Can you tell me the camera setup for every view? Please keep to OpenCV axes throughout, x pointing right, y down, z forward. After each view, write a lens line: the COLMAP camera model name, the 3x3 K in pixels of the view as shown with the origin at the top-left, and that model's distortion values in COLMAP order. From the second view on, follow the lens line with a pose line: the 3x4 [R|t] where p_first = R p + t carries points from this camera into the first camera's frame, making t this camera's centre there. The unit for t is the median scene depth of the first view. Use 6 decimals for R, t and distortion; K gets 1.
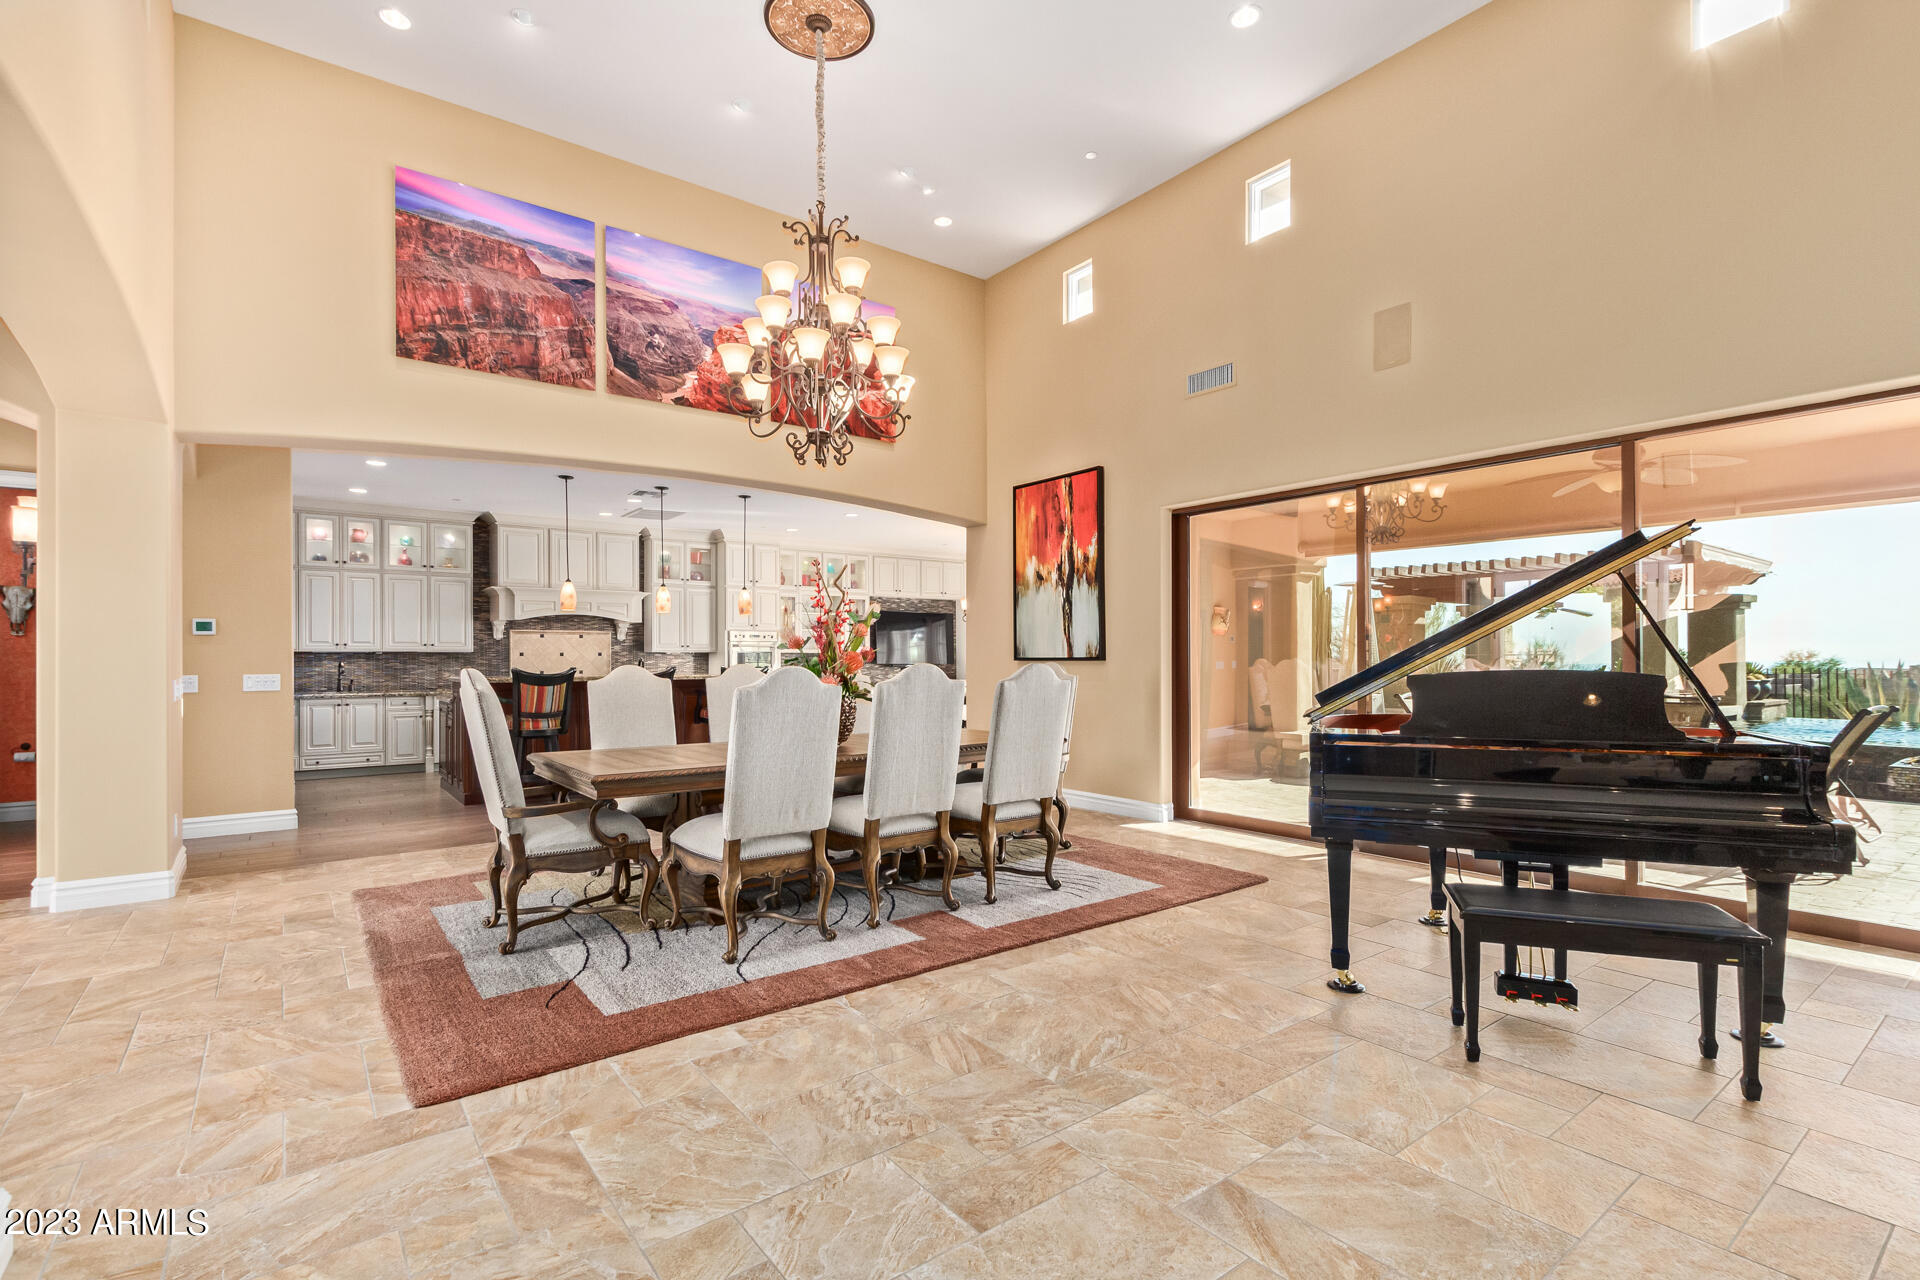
lens RADIAL K [[884.3, 0, 957.6], [0, 884.3, 656.7], [0, 0, 1]] dist [0.007706, -0.000349]
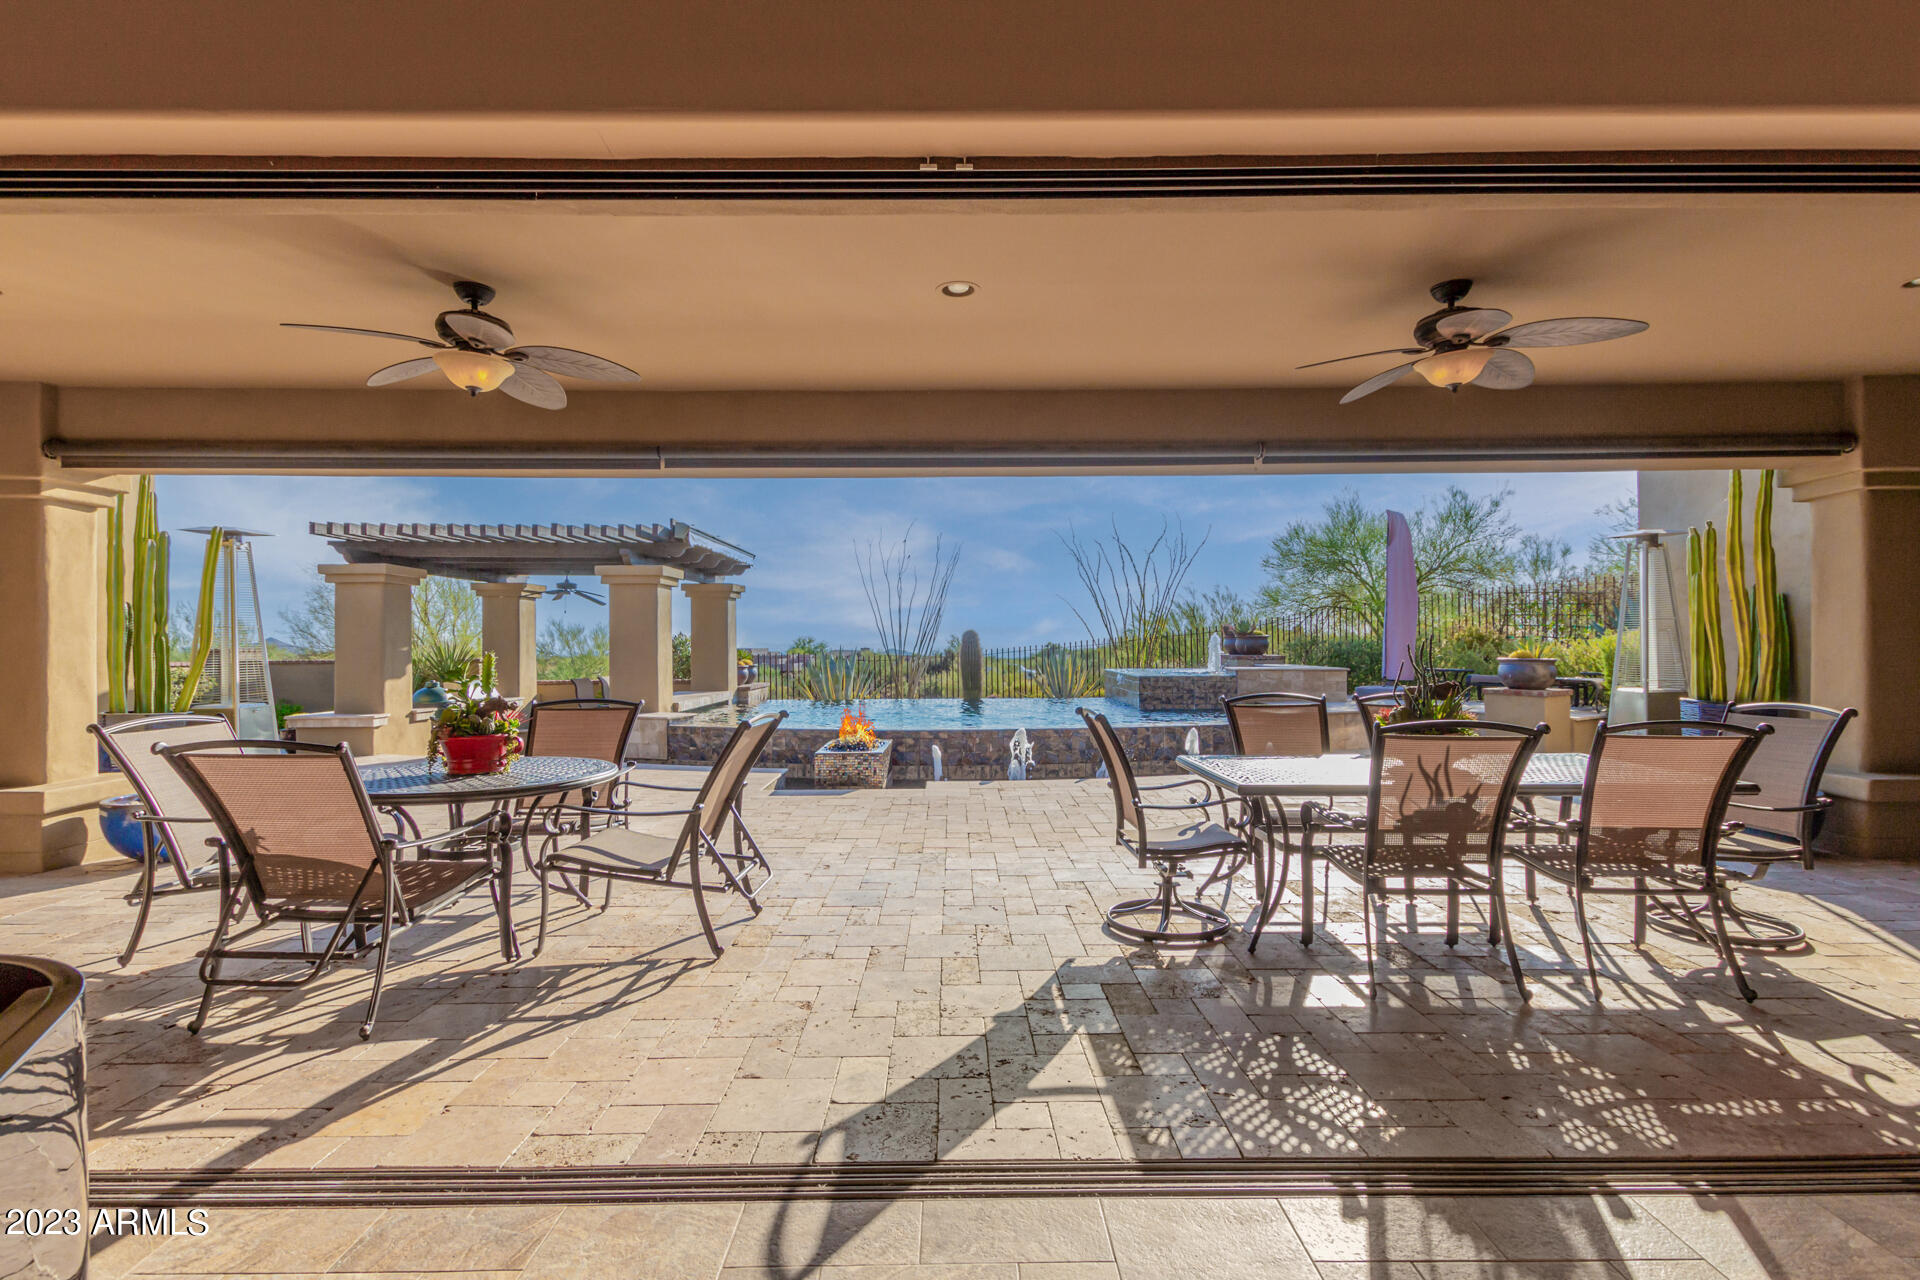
lens RADIAL K [[900.2, 0, 957.3], [0, 900.2, 640.6], [0, 0, 1]] dist [0.009500, -0.000306]
pose [[0.601274, 0.000550, 0.799043, 0.438440], [0.000139, 1.000000, -0.000793, -0.006270], [-0.799043, 0.000588, 0.601274, 0.341742]]
